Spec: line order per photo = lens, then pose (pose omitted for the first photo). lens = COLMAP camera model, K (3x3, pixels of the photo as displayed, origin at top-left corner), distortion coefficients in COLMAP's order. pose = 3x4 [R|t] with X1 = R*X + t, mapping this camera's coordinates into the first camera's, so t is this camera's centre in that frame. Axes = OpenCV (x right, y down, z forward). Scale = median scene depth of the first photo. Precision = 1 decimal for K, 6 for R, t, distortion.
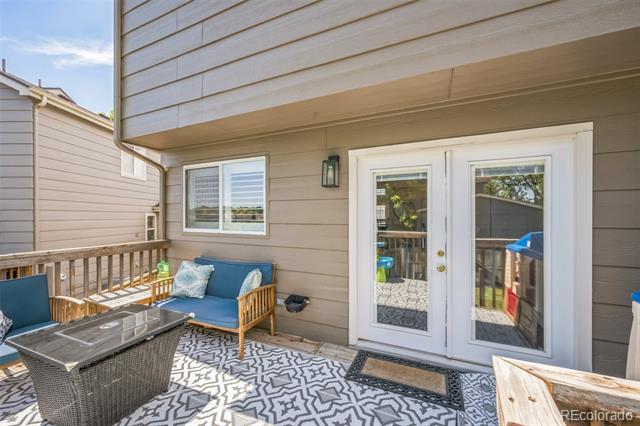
lens RADIAL K [[253.6, 0, 319.3], [0, 253.6, 214.2], [0, 0, 1]] dist [0.000881, 0.000193]
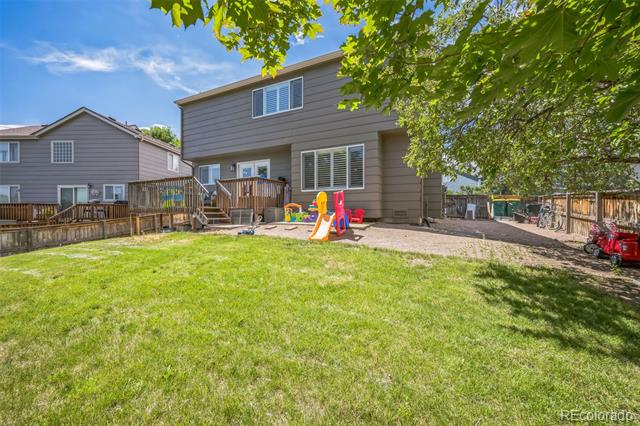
lens RADIAL K [[253.6, 0, 318.2], [0, 253.6, 213.9], [0, 0, 1]] dist [0.000881, 0.000193]
pose [[0.999387, 0.006593, -0.034395, 1.288256], [-0.006328, 0.999949, 0.007826, 0.452010], [0.034445, -0.007604, 0.999378, -2.557706]]
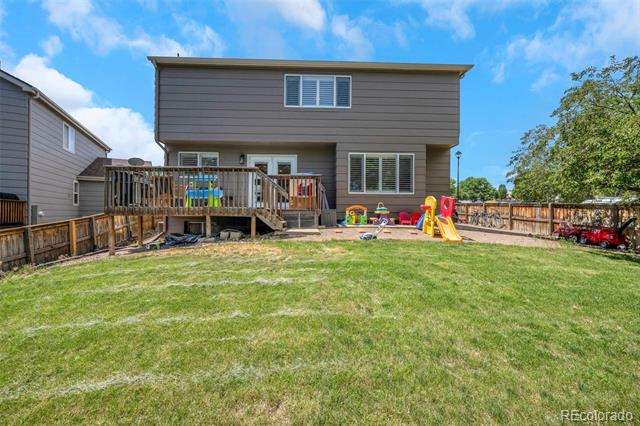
lens RADIAL K [[253.6, 0, 319.4], [0, 253.6, 213.5], [0, 0, 1]] dist [0.000881, 0.000193]
pose [[0.894157, 0.013622, 0.447547, -0.437679], [-0.012835, 0.999906, -0.004791, 0.460639], [-0.447570, -0.001461, 0.894248, -2.074335]]
